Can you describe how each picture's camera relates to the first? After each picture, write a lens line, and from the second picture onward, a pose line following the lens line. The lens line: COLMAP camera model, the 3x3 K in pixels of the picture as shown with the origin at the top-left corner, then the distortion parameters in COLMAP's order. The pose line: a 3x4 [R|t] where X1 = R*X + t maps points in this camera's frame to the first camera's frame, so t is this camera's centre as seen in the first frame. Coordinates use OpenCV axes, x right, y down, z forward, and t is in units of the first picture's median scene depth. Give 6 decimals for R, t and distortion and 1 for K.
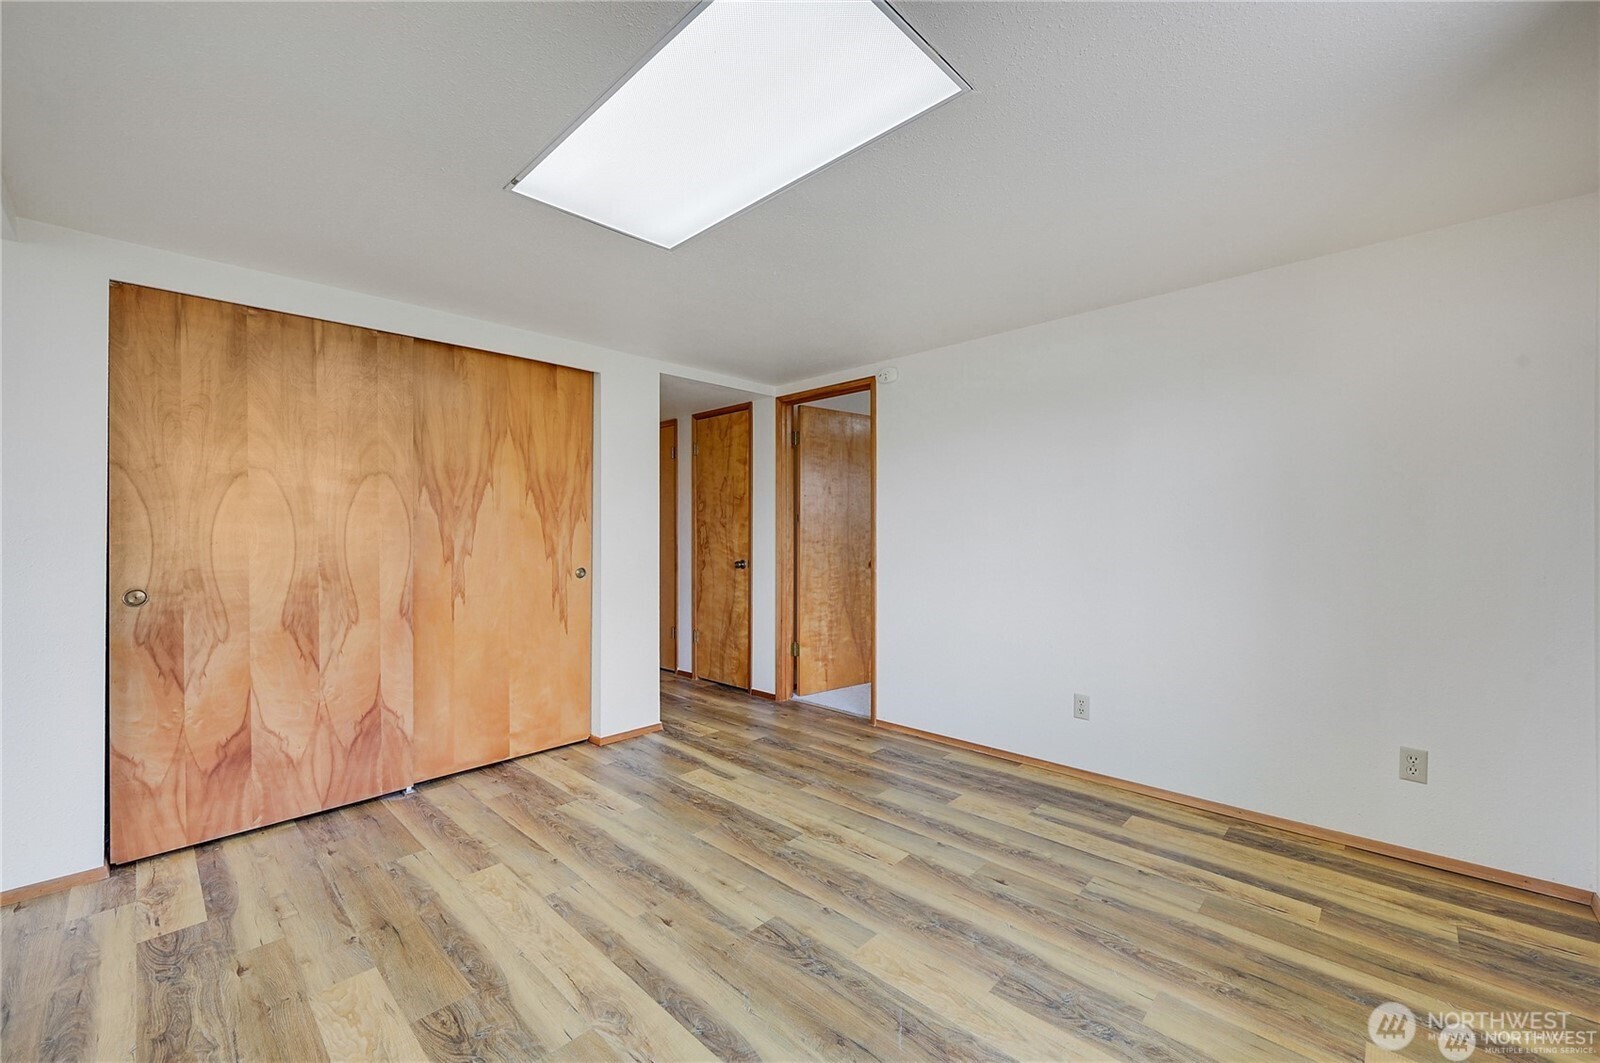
lens RADIAL K [[634.6, 0, 796.8], [0, 634.6, 533.9], [0, 0, 1]] dist [-0.001632, -0.000110]
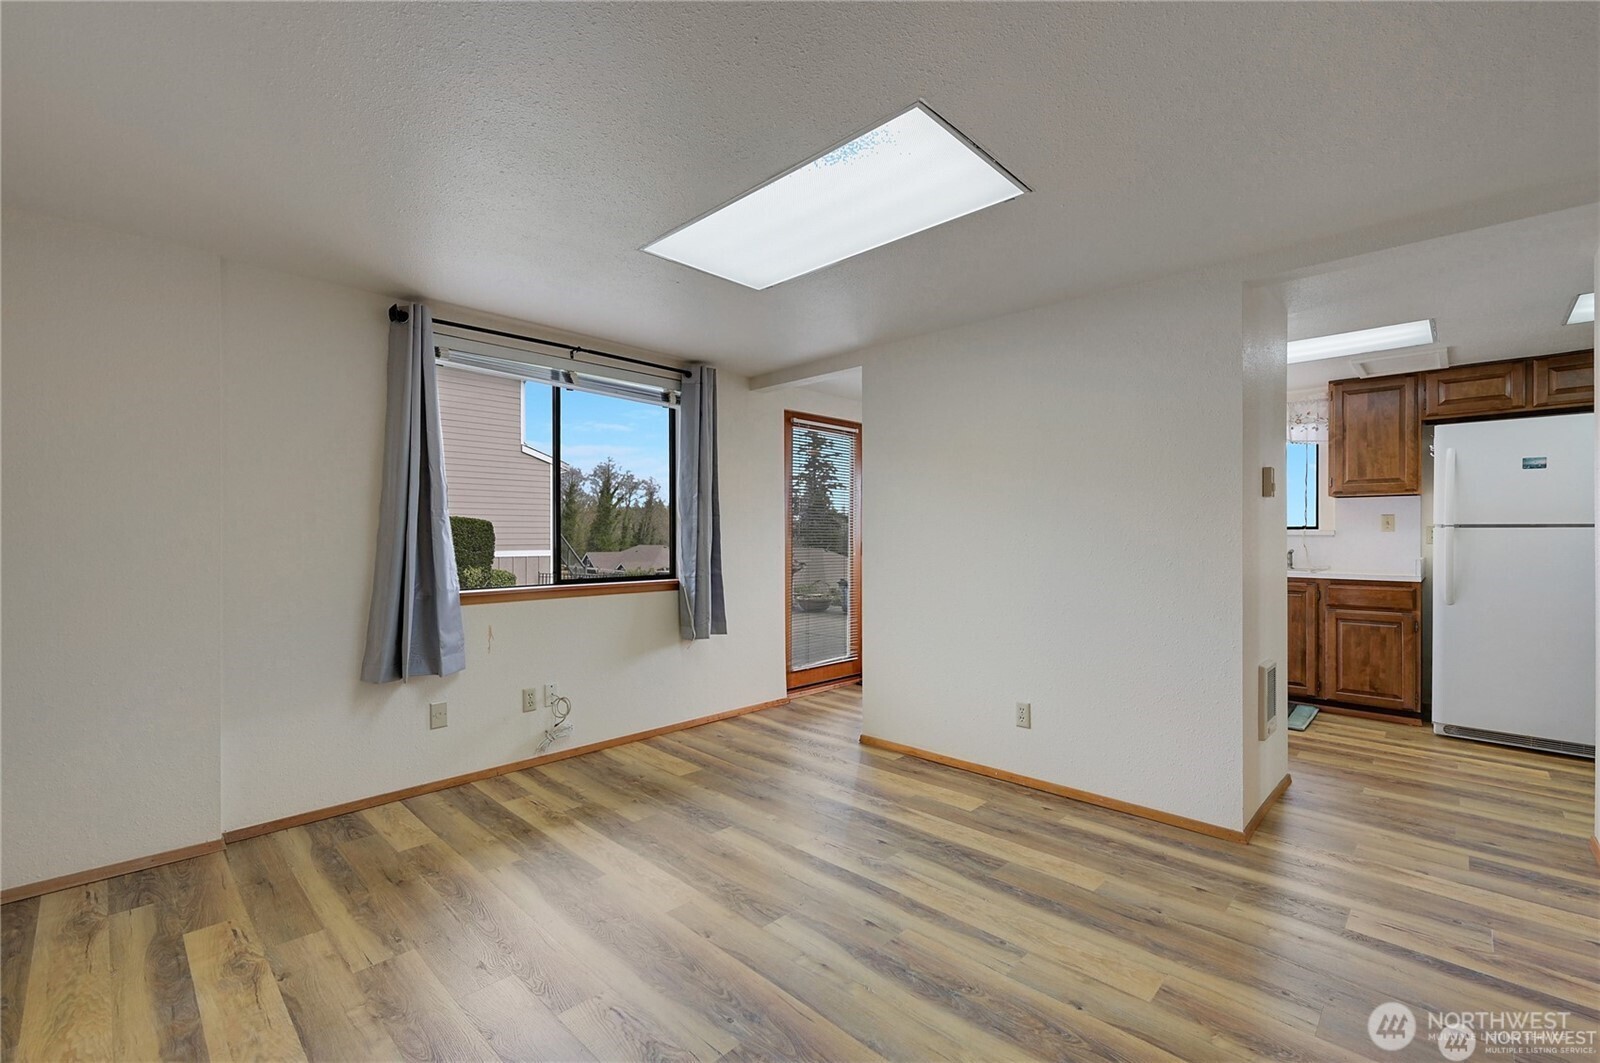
lens RADIAL K [[672.4, 0, 800.7], [0, 672.4, 530.8], [0, 0, 1]] dist [0.000766, 0.000075]
pose [[-0.999976, 0.006850, -0.000803, -0.100349], [0.006852, 0.999974, -0.002391, -0.002881], [0.000786, -0.002396, -0.999997, 2.097003]]
